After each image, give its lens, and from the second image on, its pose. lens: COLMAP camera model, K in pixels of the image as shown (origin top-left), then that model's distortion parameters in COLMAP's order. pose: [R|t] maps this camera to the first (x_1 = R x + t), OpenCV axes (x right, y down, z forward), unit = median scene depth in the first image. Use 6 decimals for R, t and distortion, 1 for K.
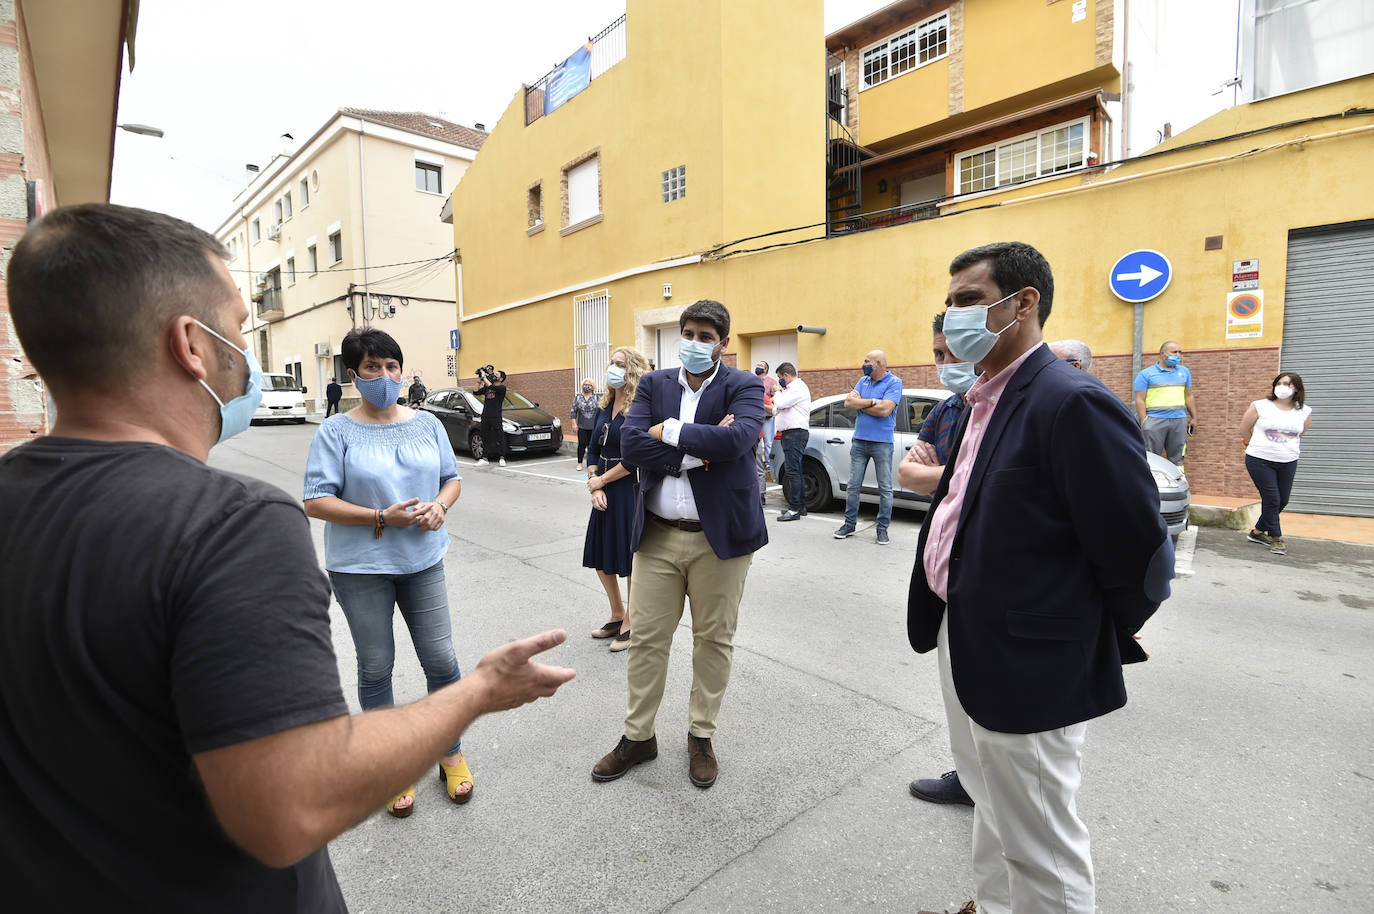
lens RADIAL K [[624.7, 0, 676.7], [0, 624.7, 447.5], [0, 0, 1]] dist [-0.013999, -0.002710]
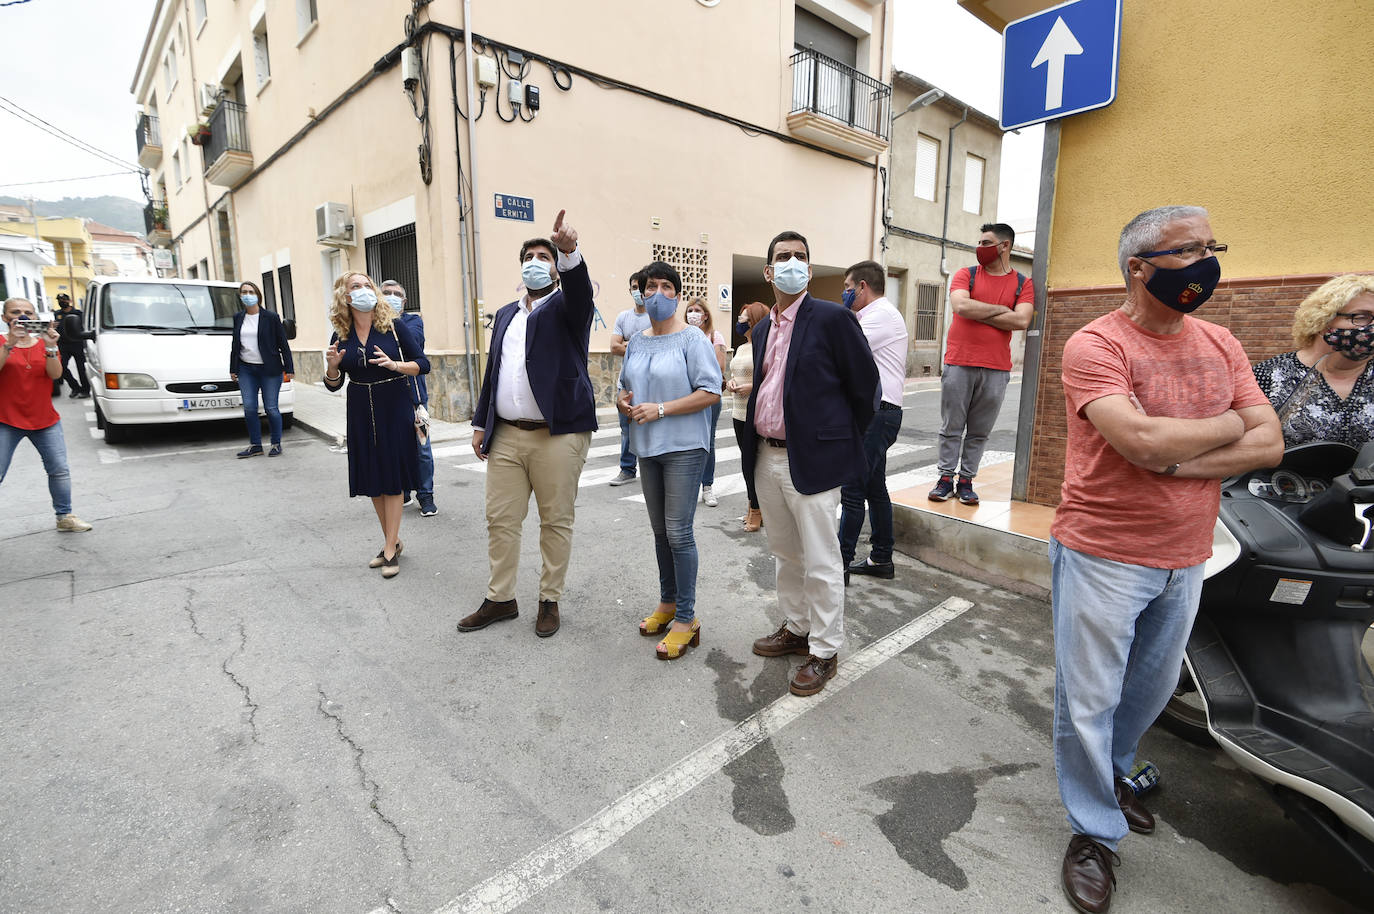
lens RADIAL K [[629.2, 0, 677.2], [0, 629.2, 444.0], [0, 0, 1]] dist [-0.007126, -0.004933]
pose [[0.999420, 0.018001, -0.028911, -0.710773], [-0.015396, 0.996008, 0.087927, -0.121564], [0.030378, -0.087431, 0.995707, 1.252184]]
